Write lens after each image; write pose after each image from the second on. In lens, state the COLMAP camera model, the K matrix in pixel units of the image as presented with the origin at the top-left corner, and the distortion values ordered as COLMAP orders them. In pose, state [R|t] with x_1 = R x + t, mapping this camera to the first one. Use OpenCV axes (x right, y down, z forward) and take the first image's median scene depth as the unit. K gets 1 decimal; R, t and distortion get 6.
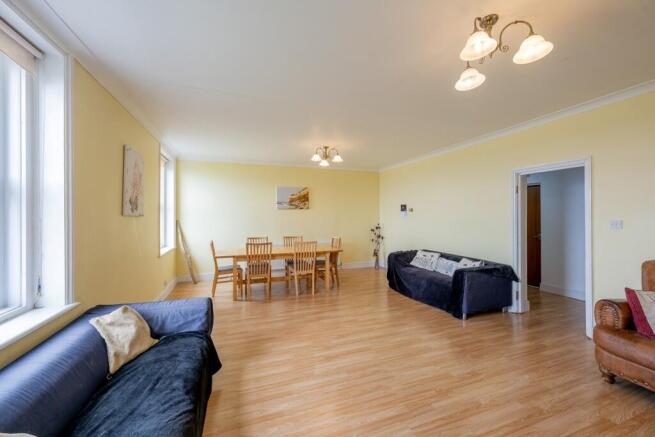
lens RADIAL K [[260.9, 0, 329.6], [0, 260.9, 216.1], [0, 0, 1]] dist [0.002751, 0.000202]
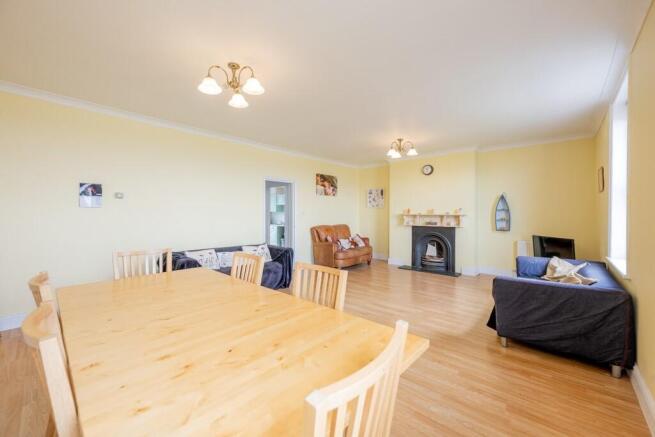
lens RADIAL K [[260.9, 0, 329.6], [0, 260.9, 216.1], [0, 0, 1]] dist [0.002751, 0.000202]
pose [[-0.478592, -0.003384, 0.878031, -0.799773], [-0.001339, 0.999994, 0.003124, 0.037796], [-0.878036, 0.000319, -0.478594, 1.564264]]
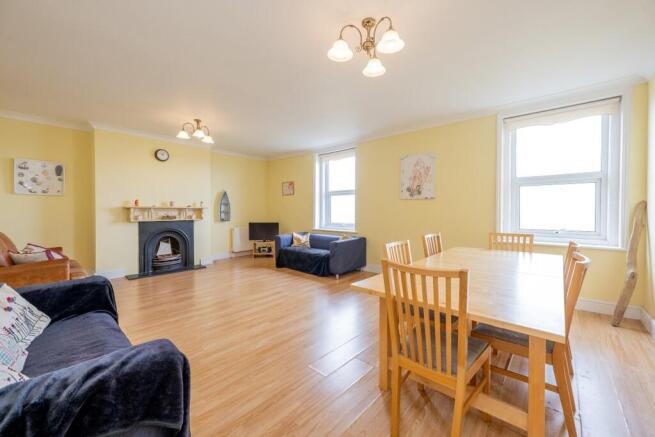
lens RADIAL K [[260.9, 0, 329.6], [0, 260.9, 216.1], [0, 0, 1]] dist [0.002751, 0.000202]
pose [[-0.881206, 0.017174, -0.472420, 0.352125], [0.004998, 0.999622, 0.027016, 0.047040], [0.472705, 0.021446, -0.880960, 1.953116]]
